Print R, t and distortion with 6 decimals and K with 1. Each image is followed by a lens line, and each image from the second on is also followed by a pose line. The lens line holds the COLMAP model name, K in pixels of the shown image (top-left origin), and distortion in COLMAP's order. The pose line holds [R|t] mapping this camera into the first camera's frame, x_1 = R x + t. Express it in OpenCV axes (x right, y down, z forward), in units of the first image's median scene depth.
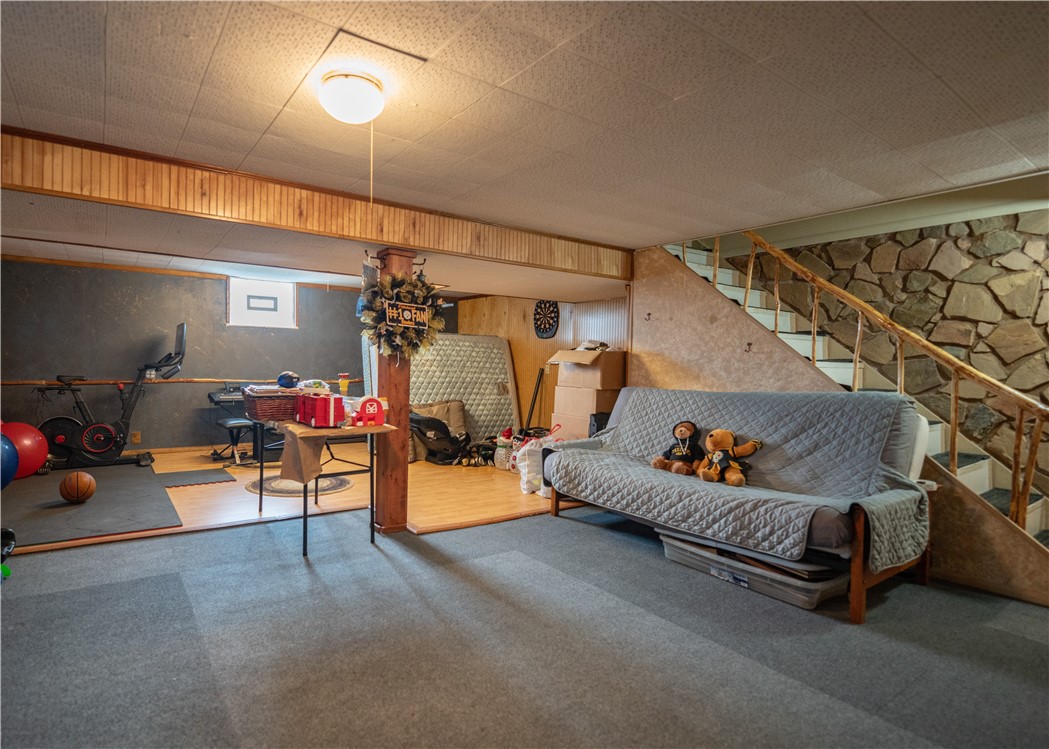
lens RADIAL K [[574.9, 0, 542.5], [0, 574.9, 376.9], [0, 0, 1]] dist [0.001187, -0.038796]
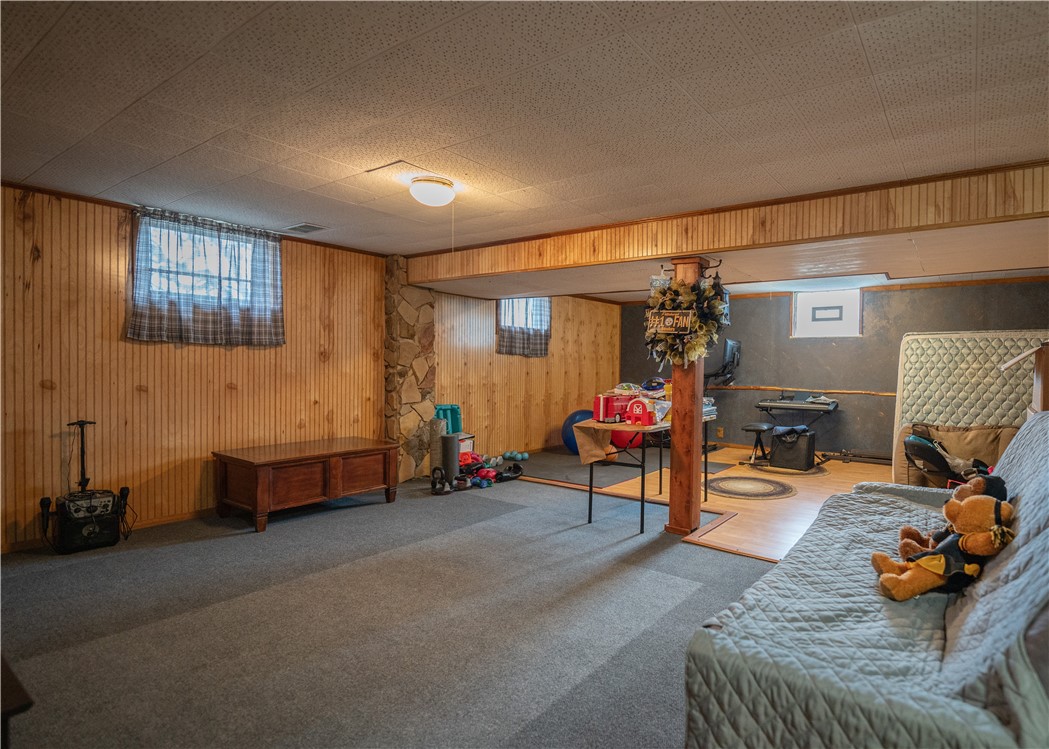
lens RADIAL K [[574.9, 0, 542.5], [0, 574.9, 376.9], [0, 0, 1]] dist [0.001187, -0.038796]
pose [[0.264171, 0.003854, -0.964468, 0.693138], [-0.028657, 0.999582, -0.003855, 0.001444], [0.964050, 0.028657, 0.264171, 0.508887]]
